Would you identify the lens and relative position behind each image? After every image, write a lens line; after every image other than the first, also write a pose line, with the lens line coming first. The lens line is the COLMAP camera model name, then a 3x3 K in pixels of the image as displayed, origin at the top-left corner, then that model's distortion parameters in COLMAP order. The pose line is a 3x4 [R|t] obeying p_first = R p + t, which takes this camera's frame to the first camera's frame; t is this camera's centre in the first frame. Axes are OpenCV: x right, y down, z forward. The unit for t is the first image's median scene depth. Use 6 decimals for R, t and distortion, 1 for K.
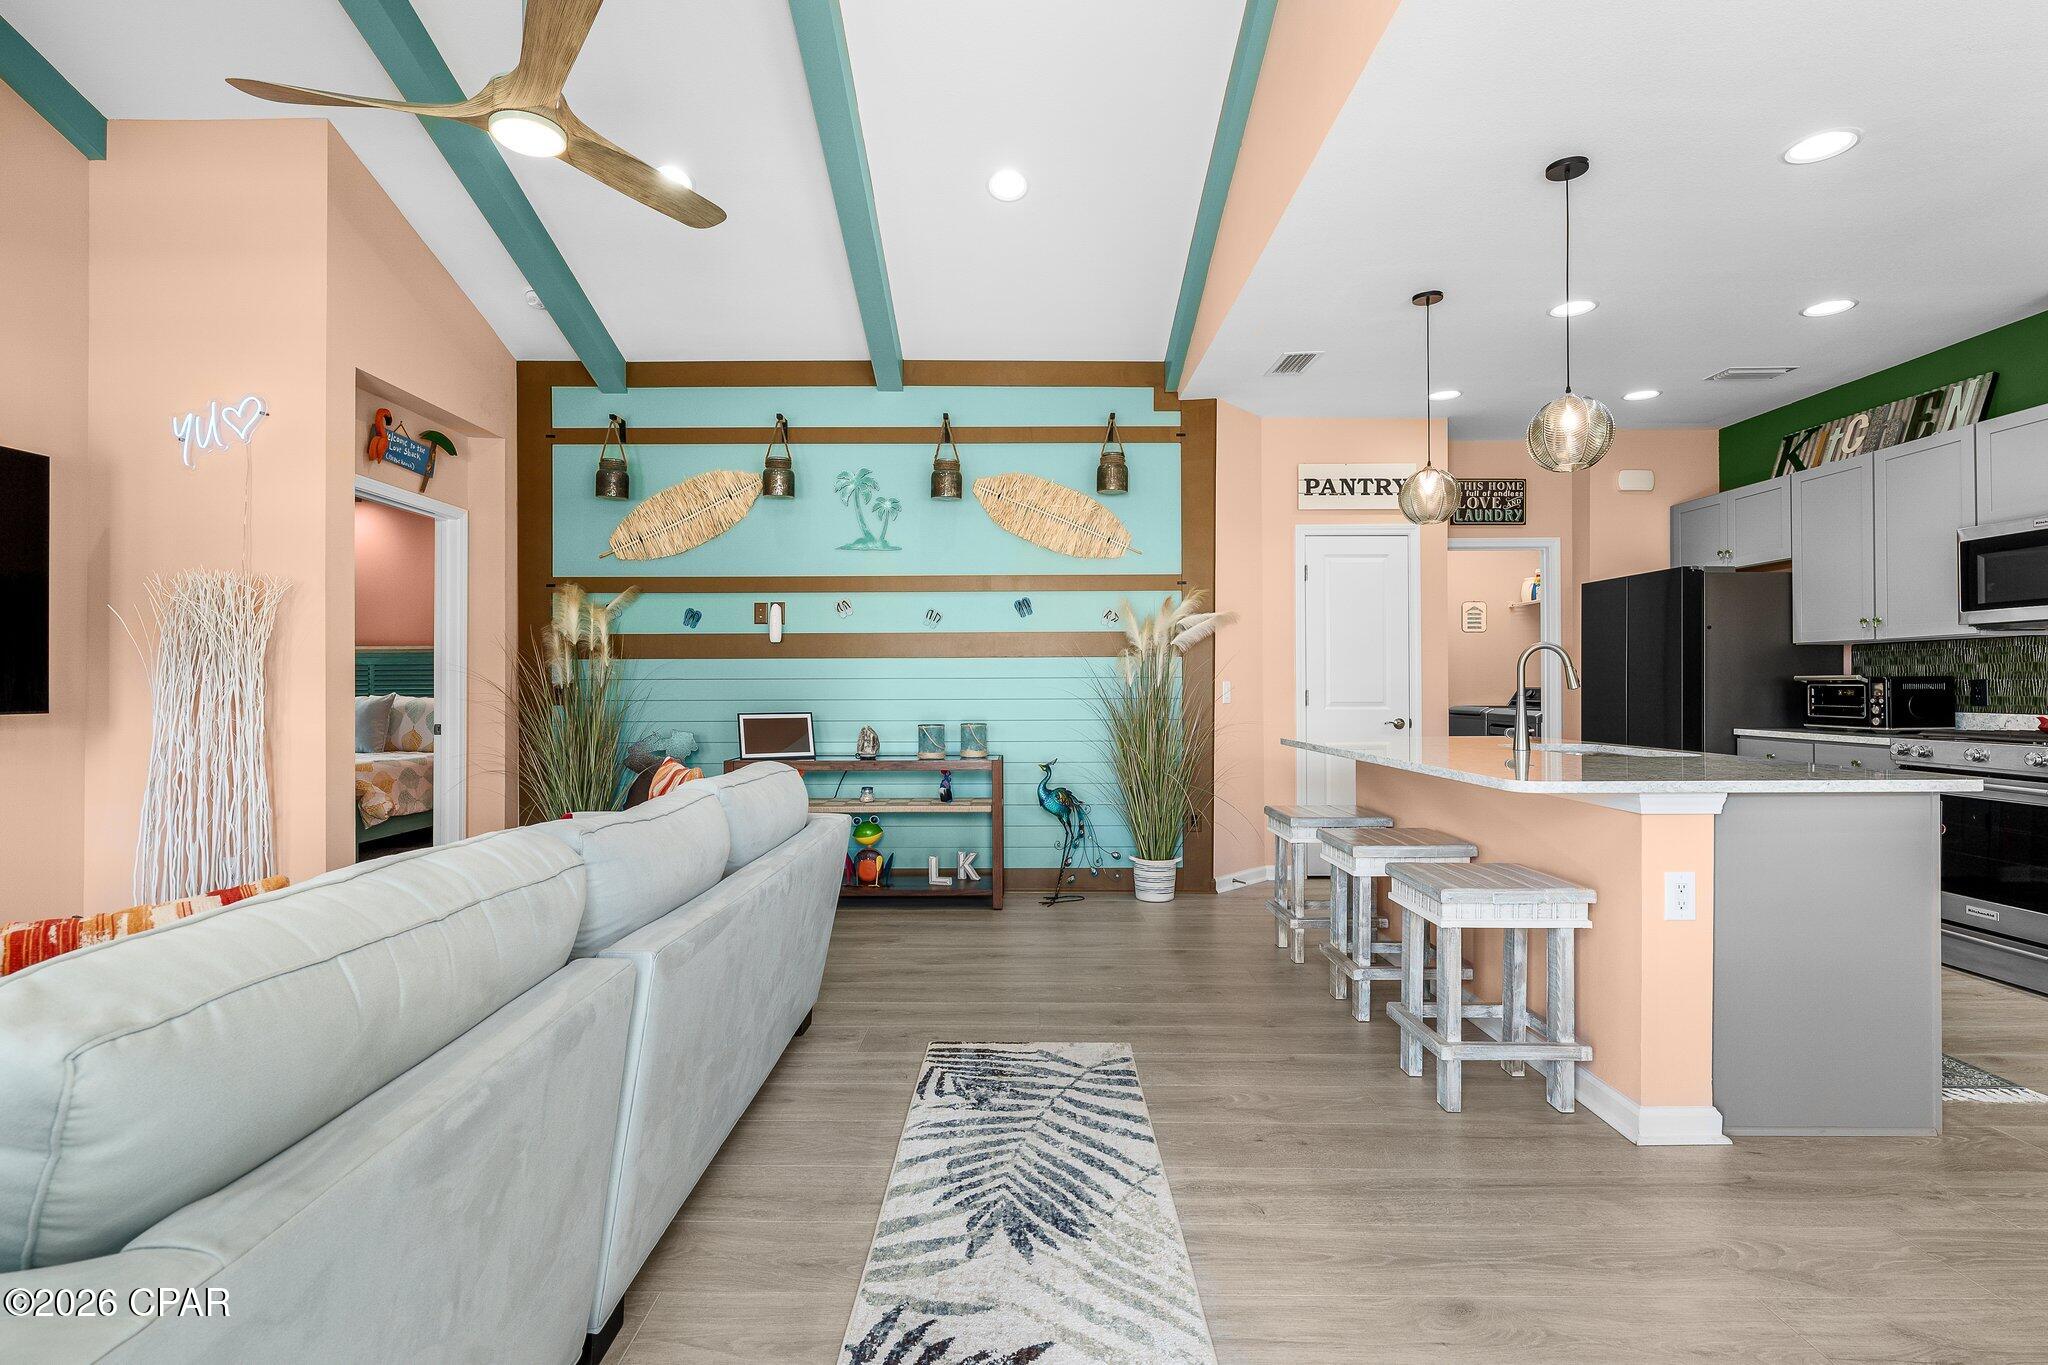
lens RADIAL K [[966.9, 0, 1014.7], [0, 966.9, 680.2], [0, 0, 1]] dist [-0.003515, -0.000003]
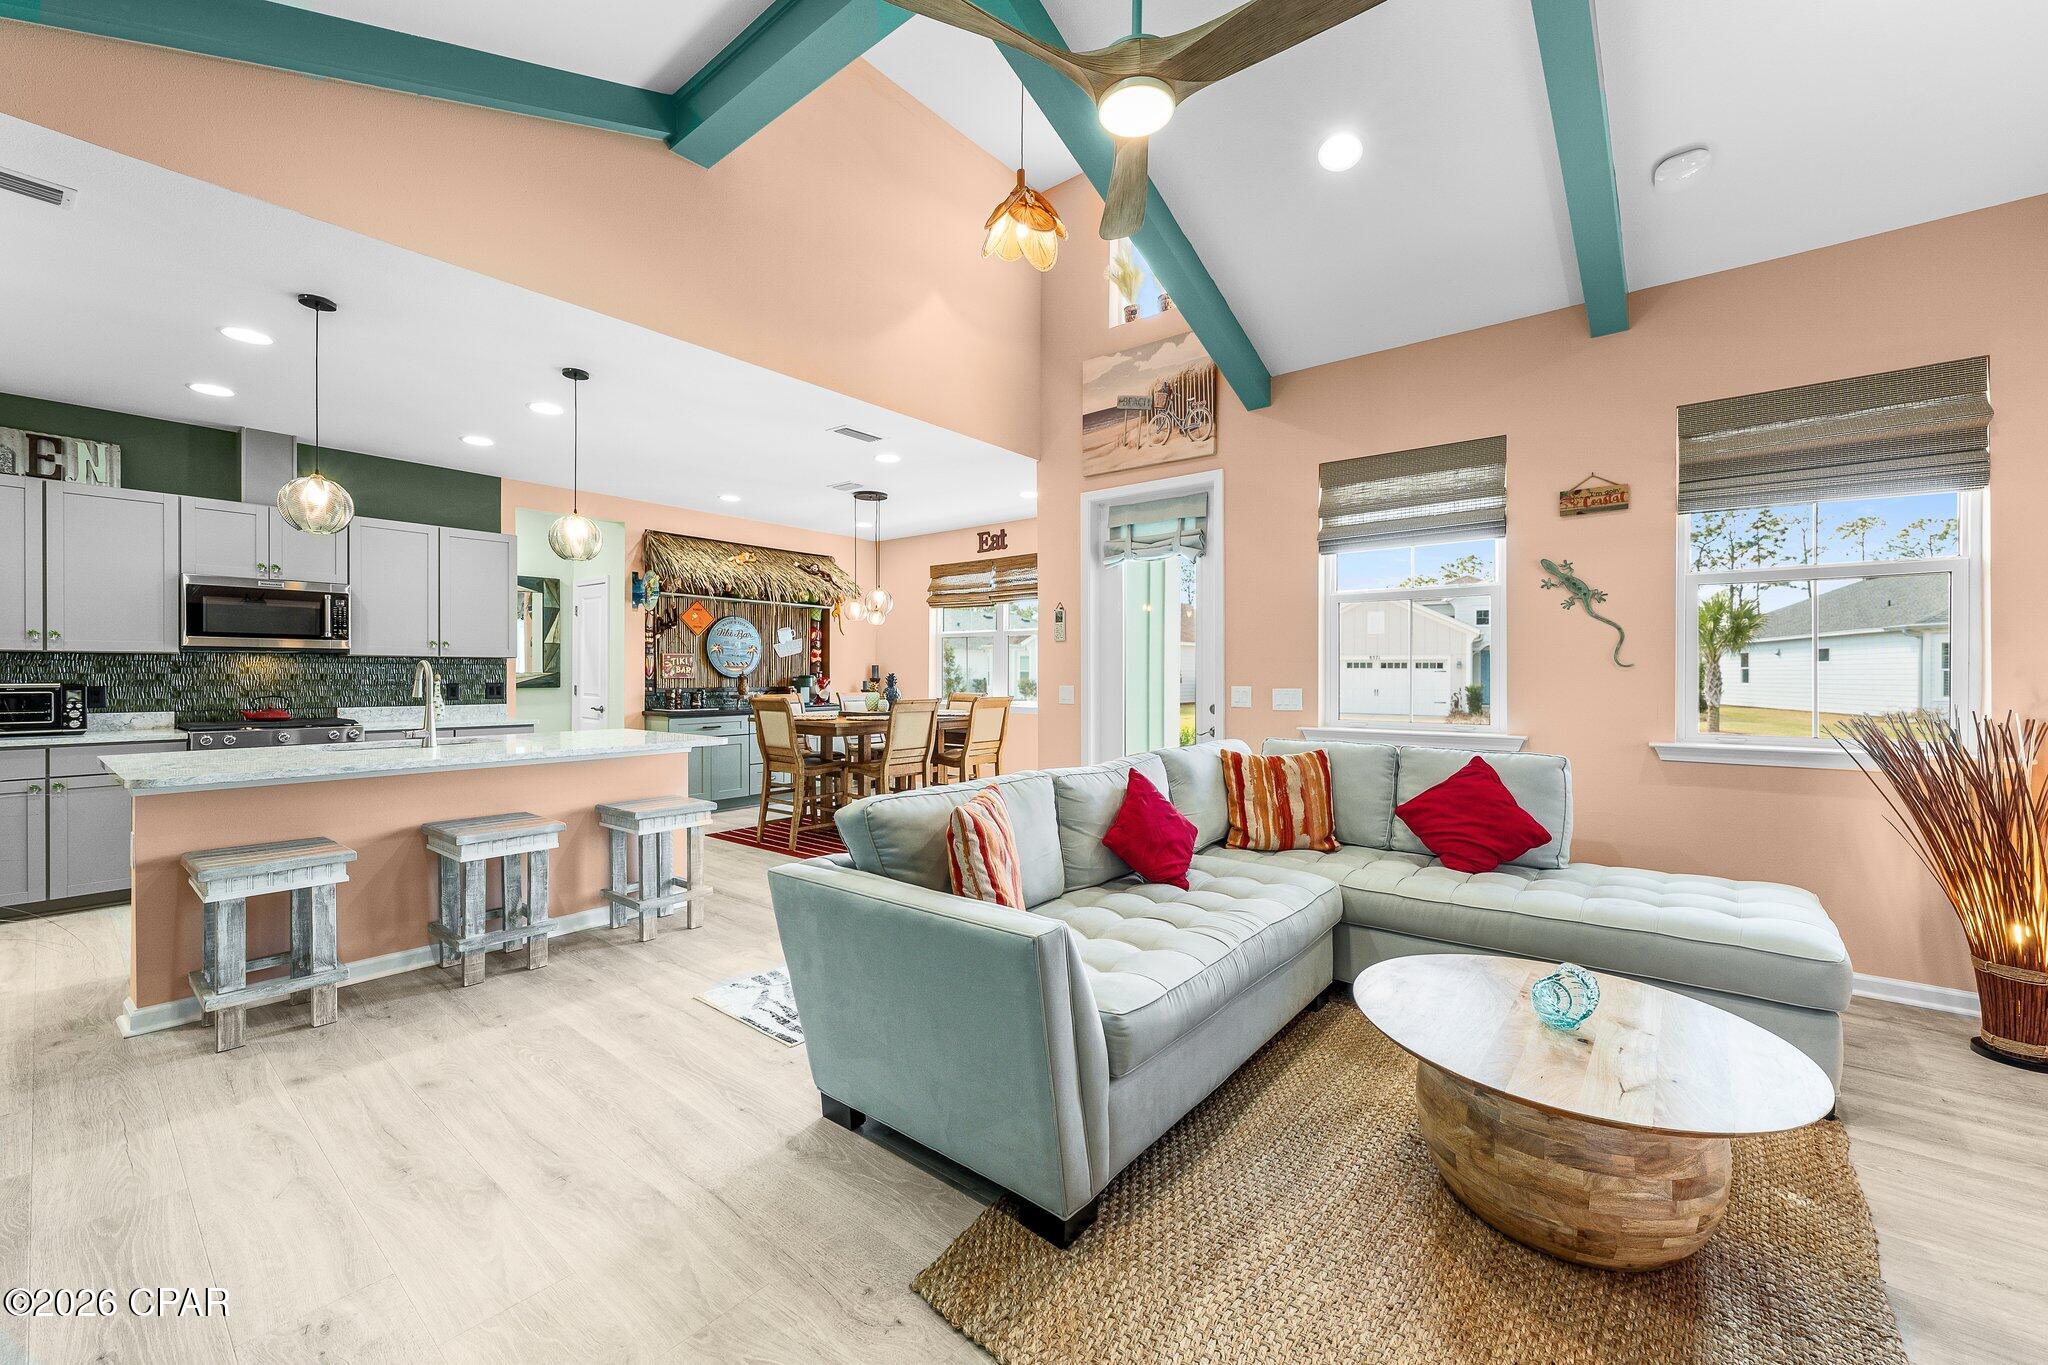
lens RADIAL K [[818.5, 0, 1015.7], [0, 818.5, 674.9], [0, 0, 1]] dist [0.011470, -0.001070]
pose [[-0.774911, 0.000385, 0.632070, -0.499929], [-0.004405, 0.999972, -0.006009, -0.011928], [-0.632055, -0.007441, -0.774888, 0.921402]]
